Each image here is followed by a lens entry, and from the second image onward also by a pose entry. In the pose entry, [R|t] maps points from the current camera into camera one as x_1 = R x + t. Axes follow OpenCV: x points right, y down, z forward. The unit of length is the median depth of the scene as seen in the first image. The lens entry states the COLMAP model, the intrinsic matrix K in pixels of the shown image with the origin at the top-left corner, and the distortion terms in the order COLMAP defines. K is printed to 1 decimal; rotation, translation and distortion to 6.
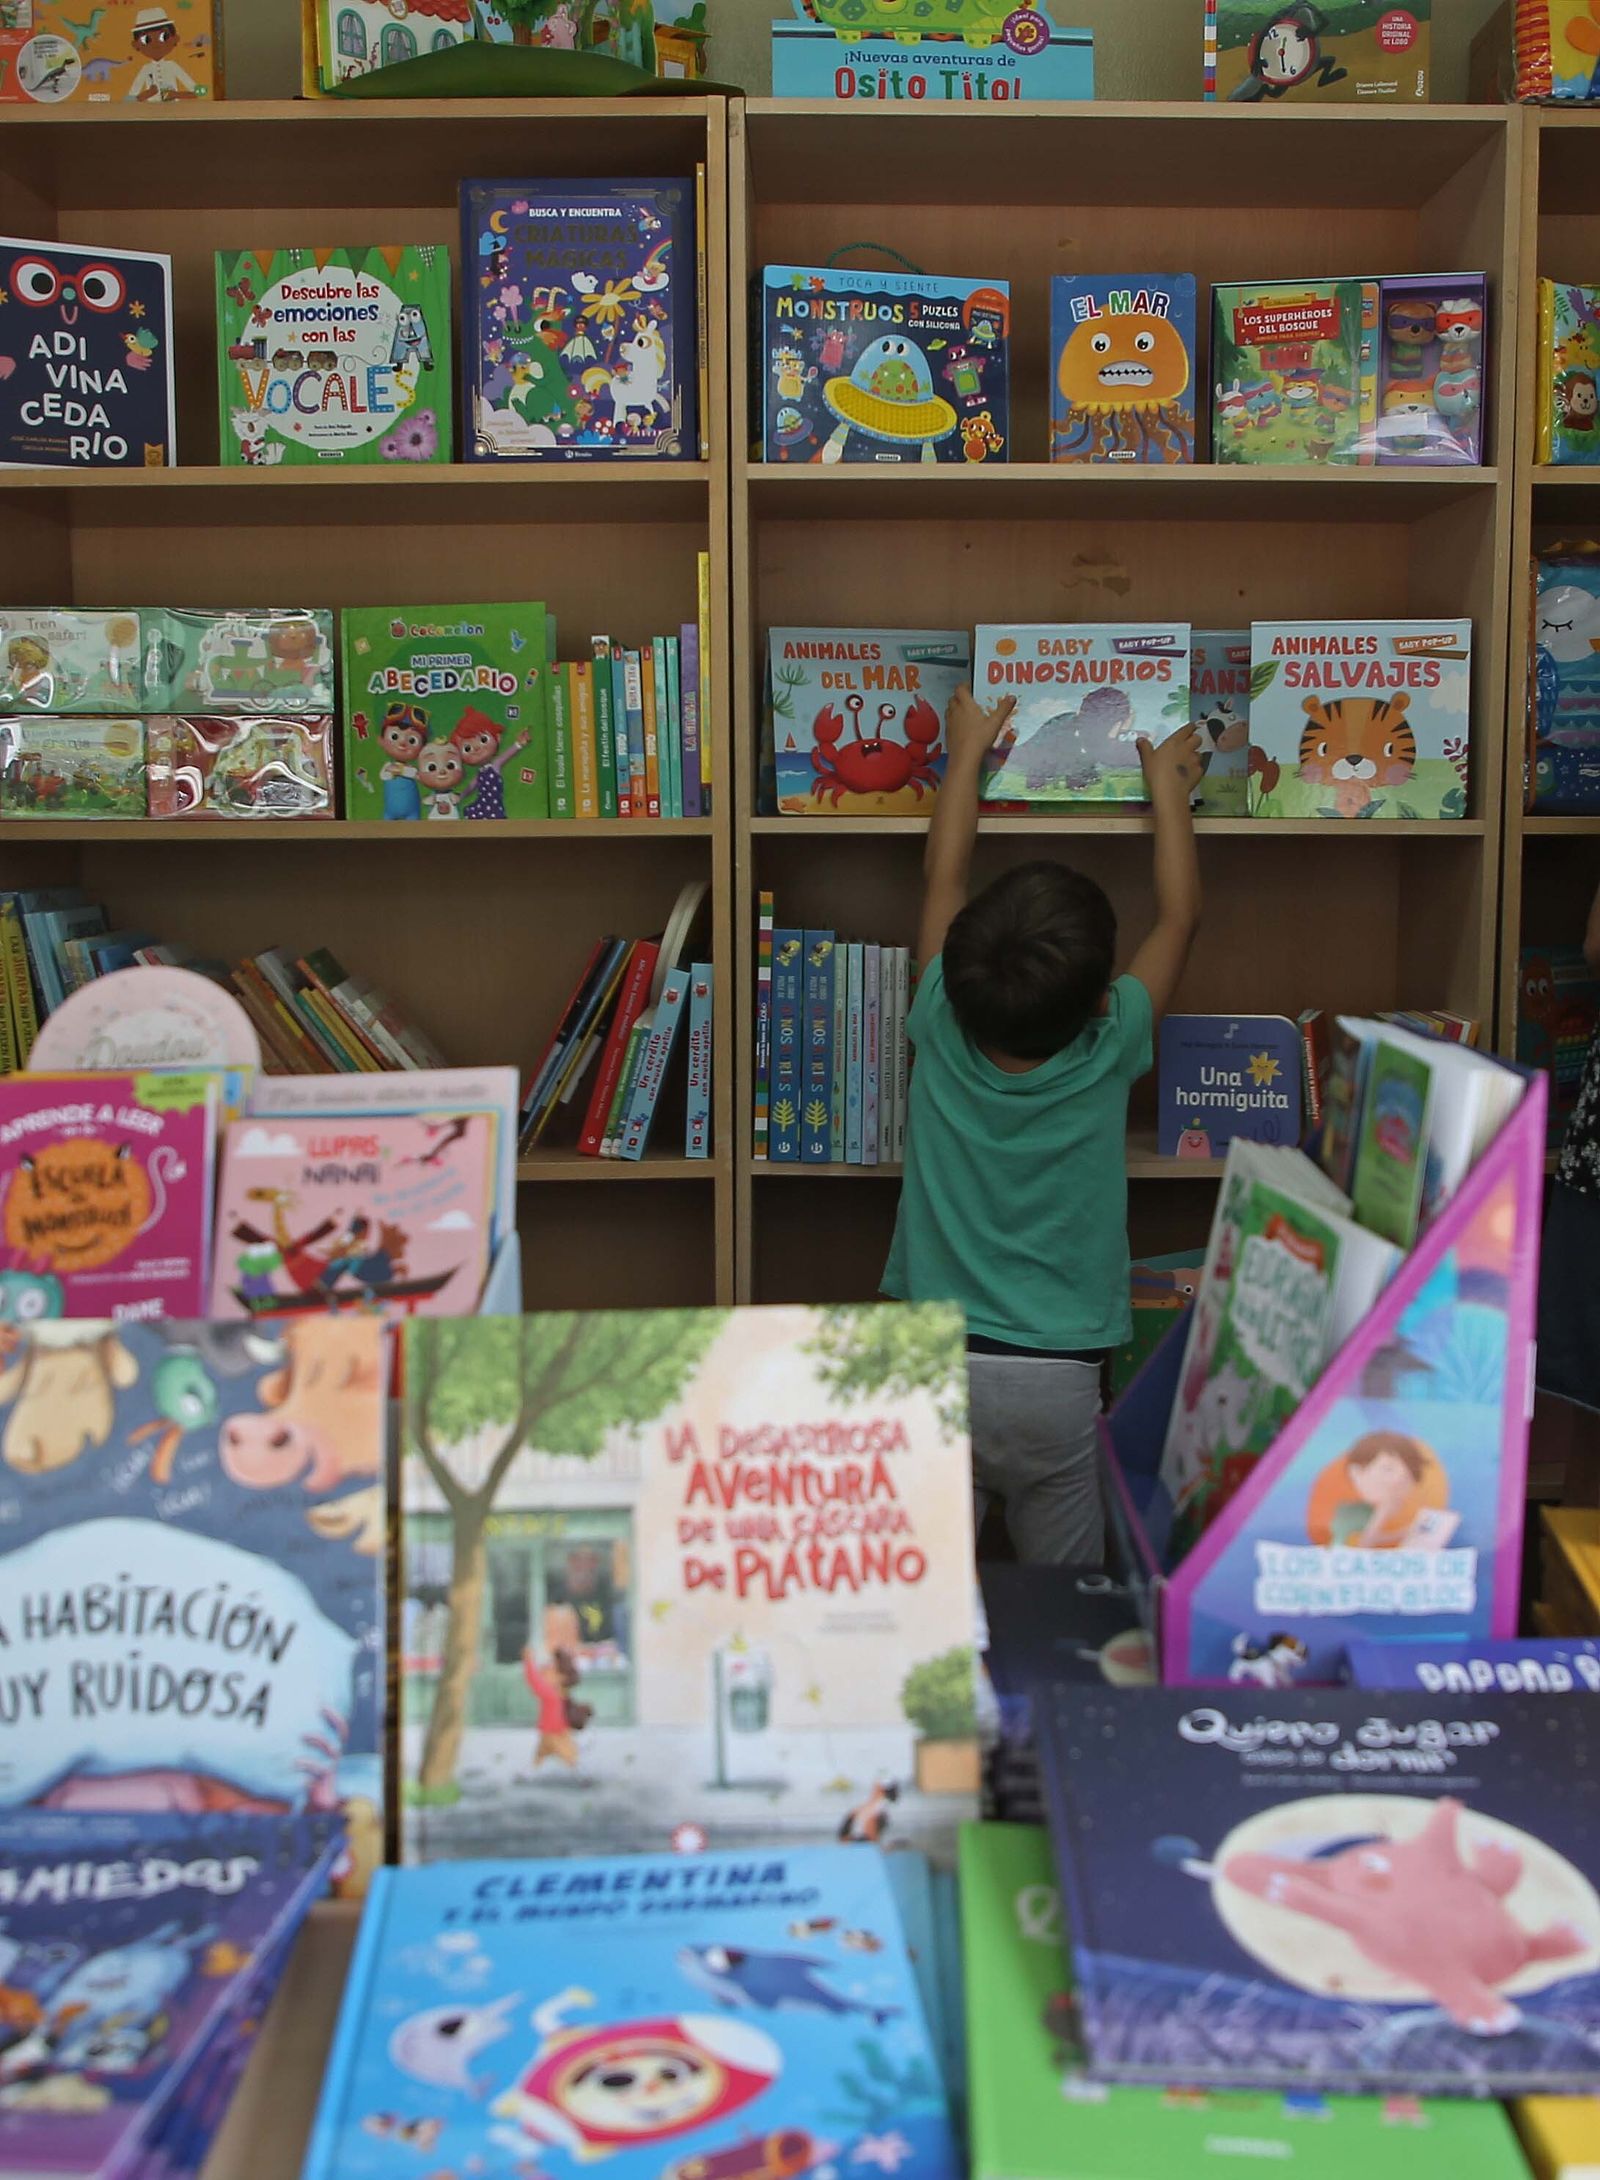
lens RADIAL K [[2360.0, 0, 834.4], [0, 2360.0, 1134.8], [0, 0, 1]] dist [-0.052468, 0.000000]
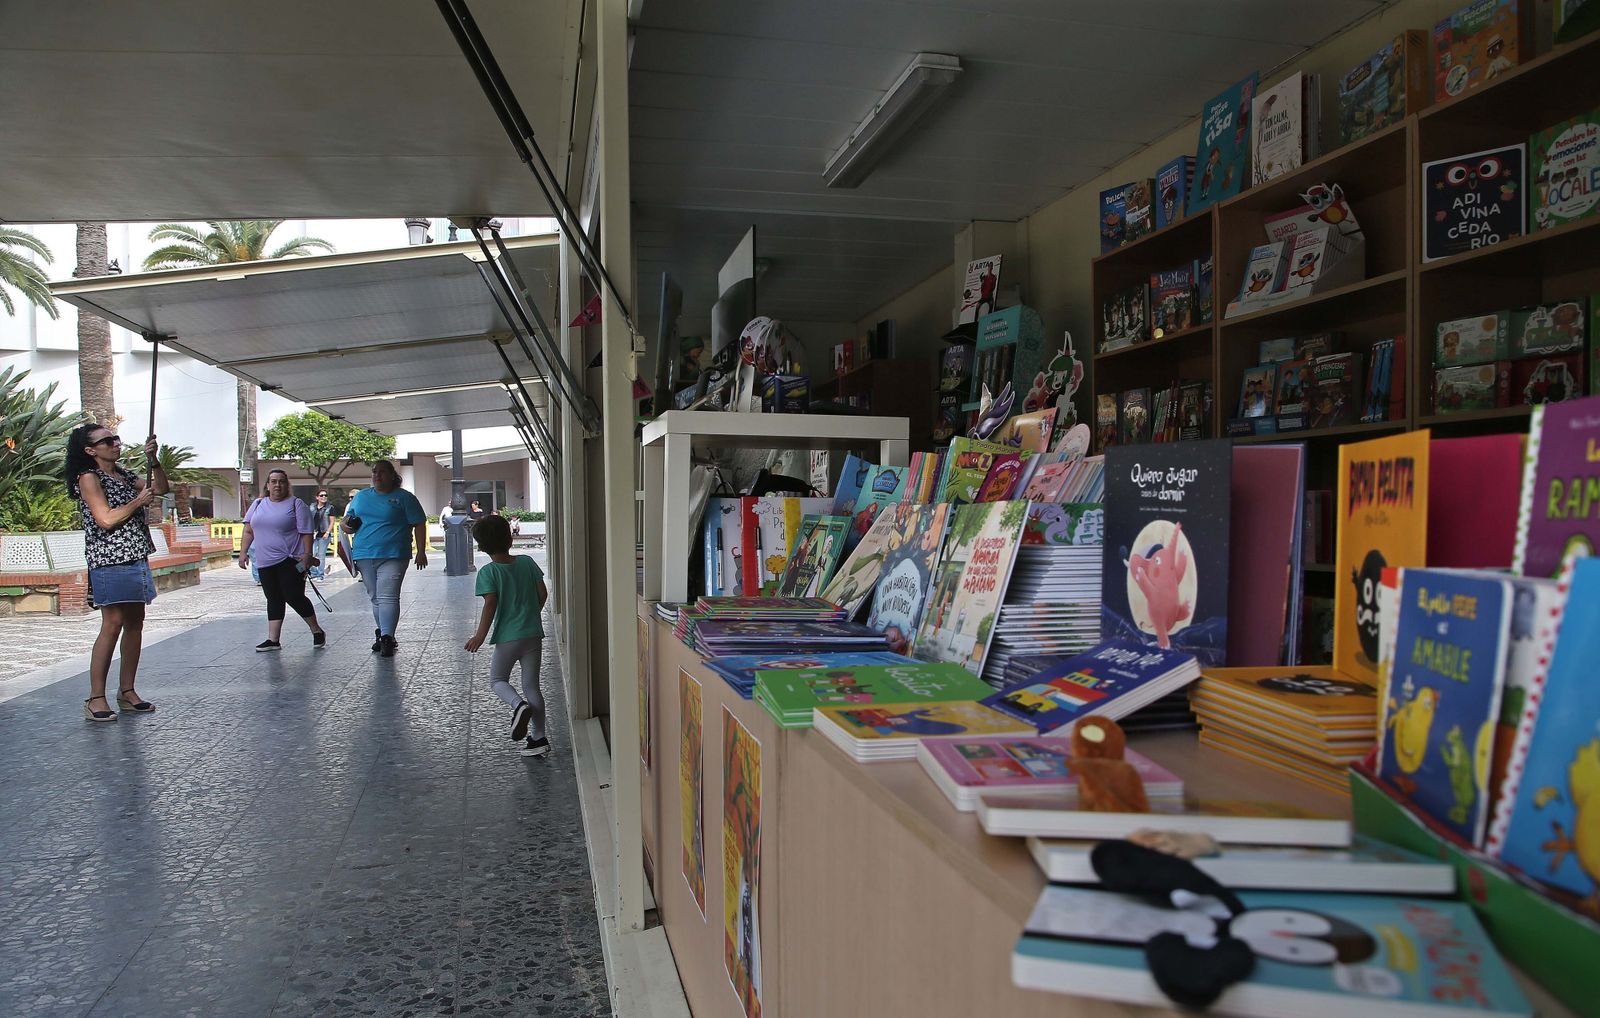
lens RADIAL K [[1147.0, 0, 803.1], [0, 1147.0, 523.3], [0, 0, 1]] dist [-0.011438, 0.002555]
pose [[0.218674, 0.010138, -0.975745, 0.588386], [-0.135838, 0.990526, -0.020151, 0.072561], [0.966297, 0.136950, 0.217979, 0.197469]]
